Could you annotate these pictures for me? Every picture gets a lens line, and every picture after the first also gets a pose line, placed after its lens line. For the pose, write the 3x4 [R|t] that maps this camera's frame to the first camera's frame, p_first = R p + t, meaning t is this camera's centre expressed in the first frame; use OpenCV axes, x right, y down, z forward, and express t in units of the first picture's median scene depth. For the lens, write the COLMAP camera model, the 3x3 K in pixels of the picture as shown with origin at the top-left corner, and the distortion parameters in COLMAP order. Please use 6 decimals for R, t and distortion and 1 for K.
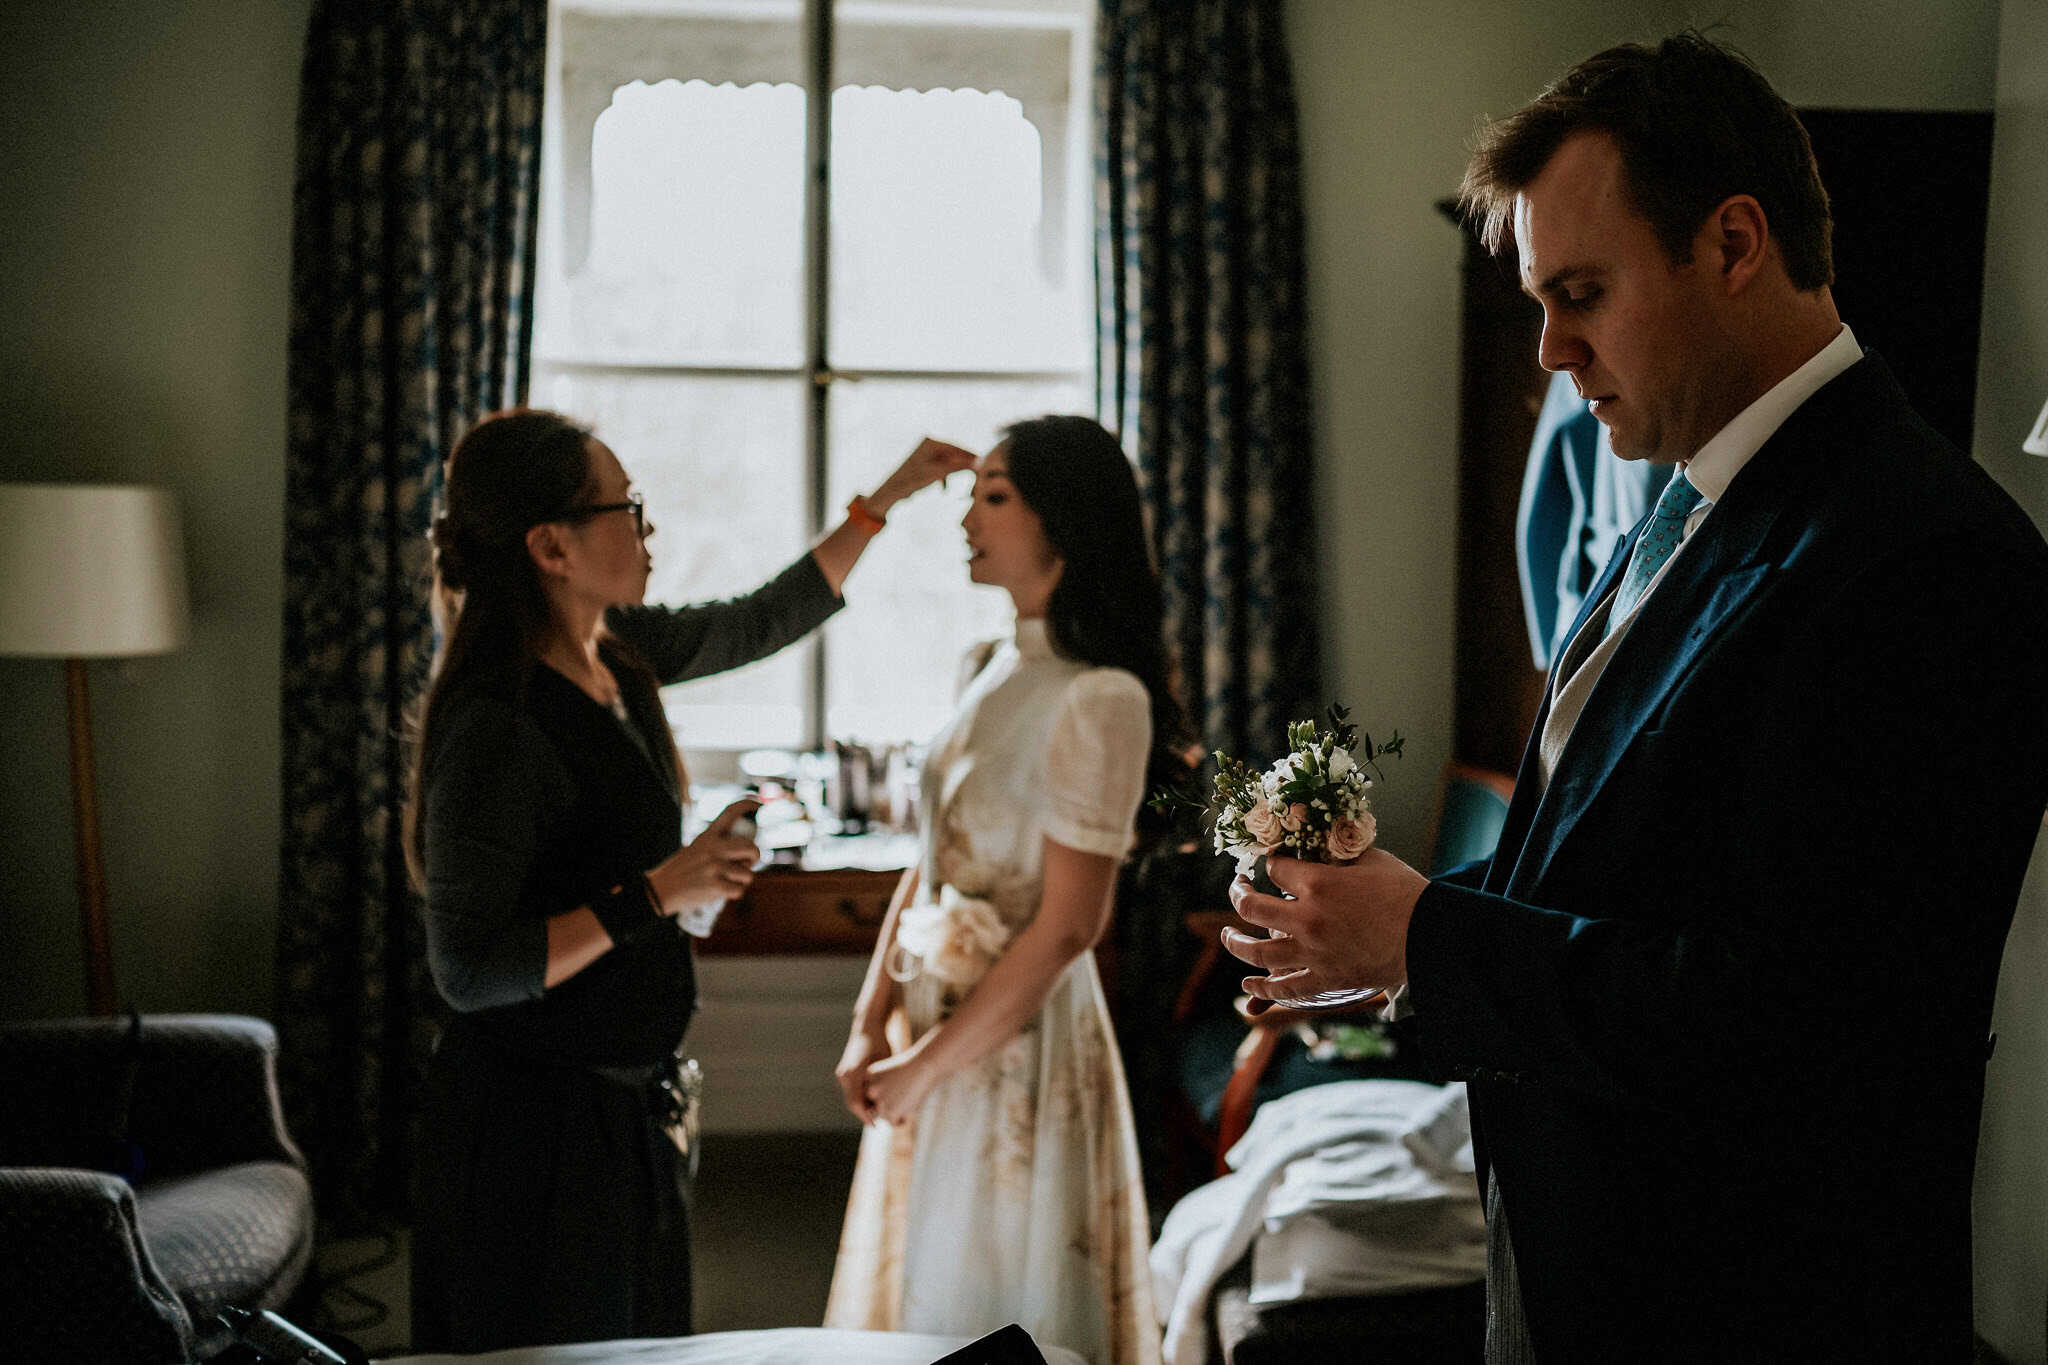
lens RADIAL K [[2013.3, 0, 1030.1], [0, 2013.3, 668.1], [0, 0, 1]] dist [-0.036839, 0.000000]
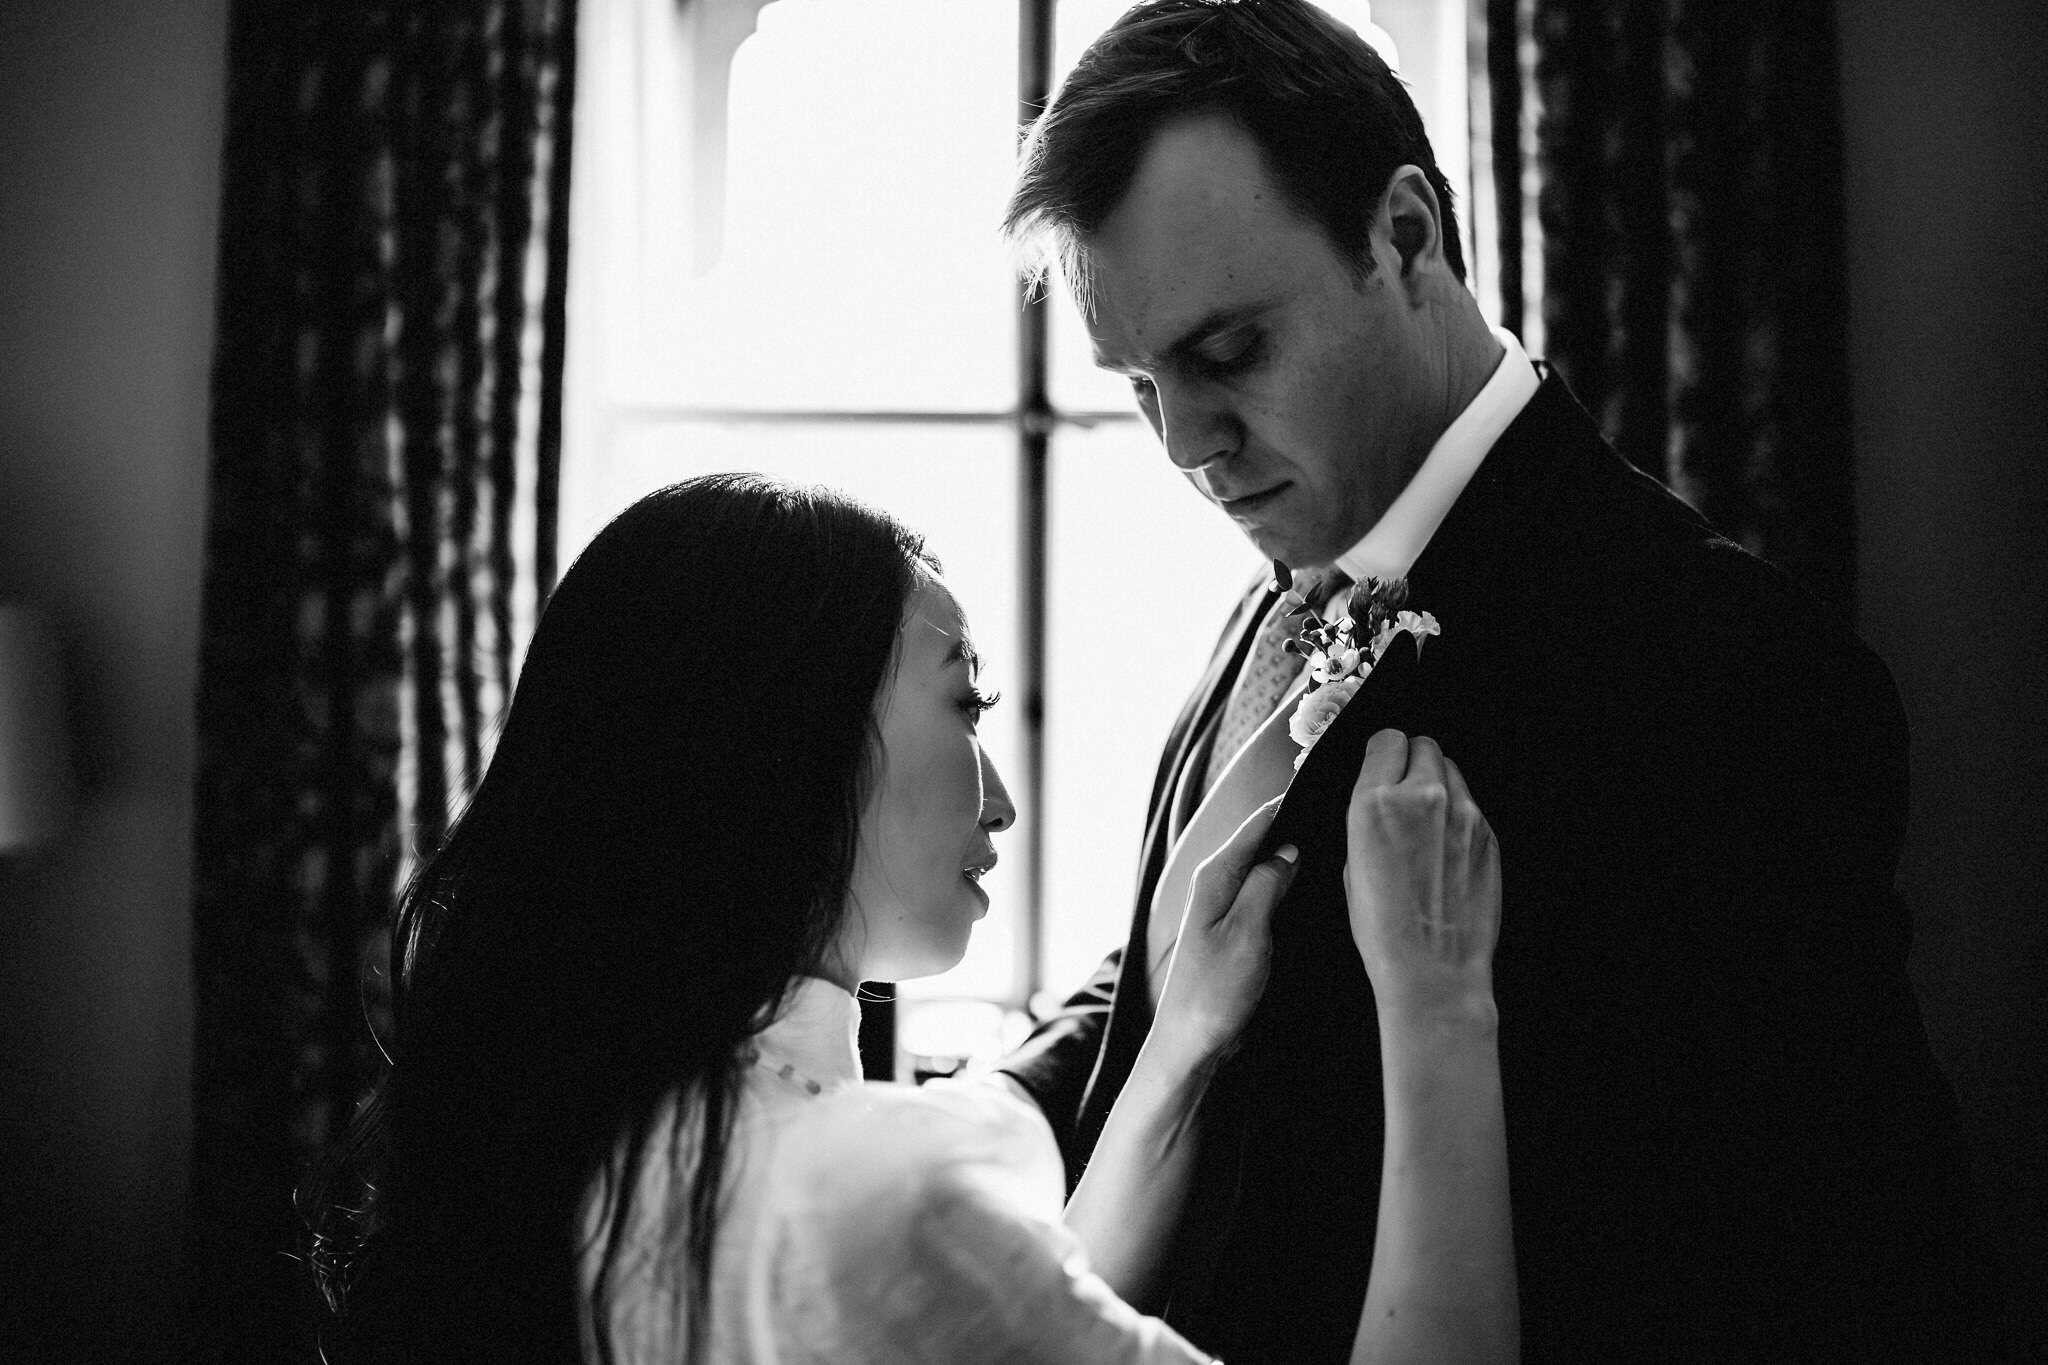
lens RADIAL K [[2013.3, 0, 1015.2], [0, 2013.3, 672.2], [0, 0, 1]] dist [-0.036839, 0.000000]
pose [[0.976546, 0.008891, -0.215127, 0.031832], [-0.014954, 0.999535, -0.026569, -0.053066], [0.214790, 0.029162, 0.976225, 0.417249]]
